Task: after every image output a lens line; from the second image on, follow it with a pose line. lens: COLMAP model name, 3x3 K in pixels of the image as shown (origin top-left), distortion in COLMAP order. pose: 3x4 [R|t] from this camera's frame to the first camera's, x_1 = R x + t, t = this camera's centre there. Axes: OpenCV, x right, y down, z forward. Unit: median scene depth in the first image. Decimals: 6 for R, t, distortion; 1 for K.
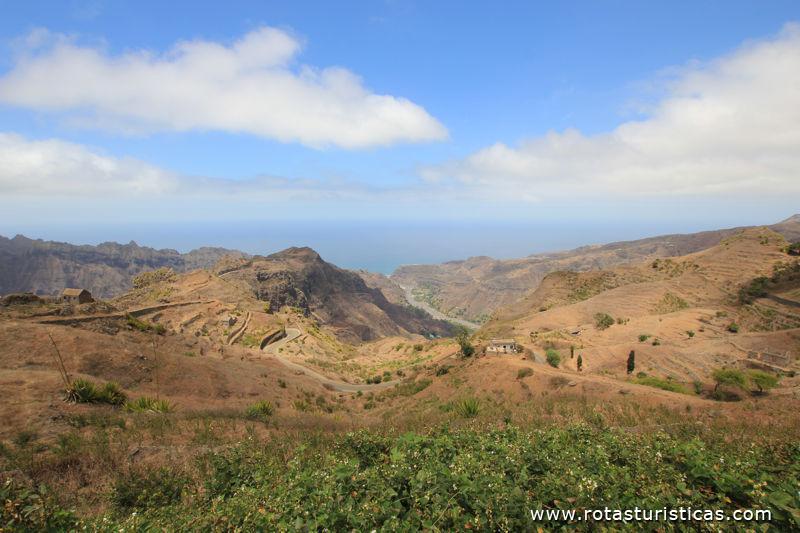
lens RADIAL K [[373.7, 0, 403.2], [0, 373.7, 267.5], [0, 0, 1]] dist [-0.026365, 0.001291]
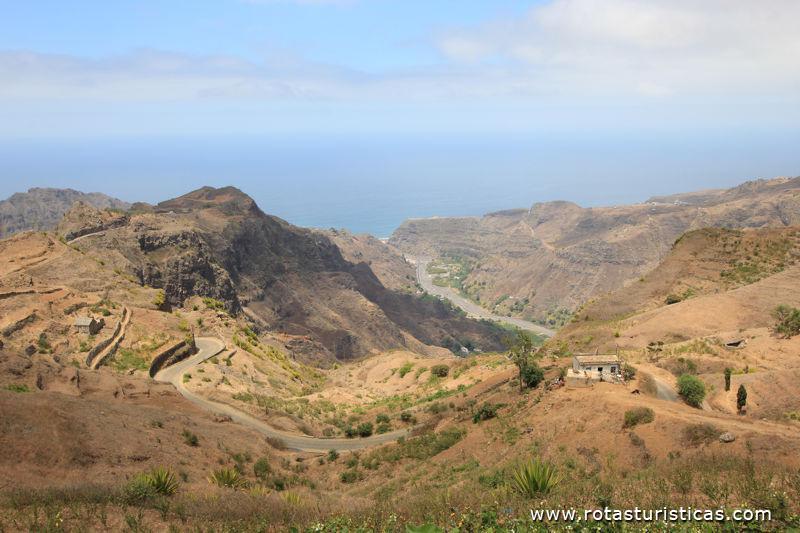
lens RADIAL K [[373.7, 0, 403.2], [0, 373.7, 267.5], [0, 0, 1]] dist [-0.026365, 0.001291]
pose [[0.999848, -0.007080, -0.015912, -0.003664], [0.008113, 0.997801, 0.065790, 0.027920], [0.015411, -0.065909, 0.997707, 0.467791]]
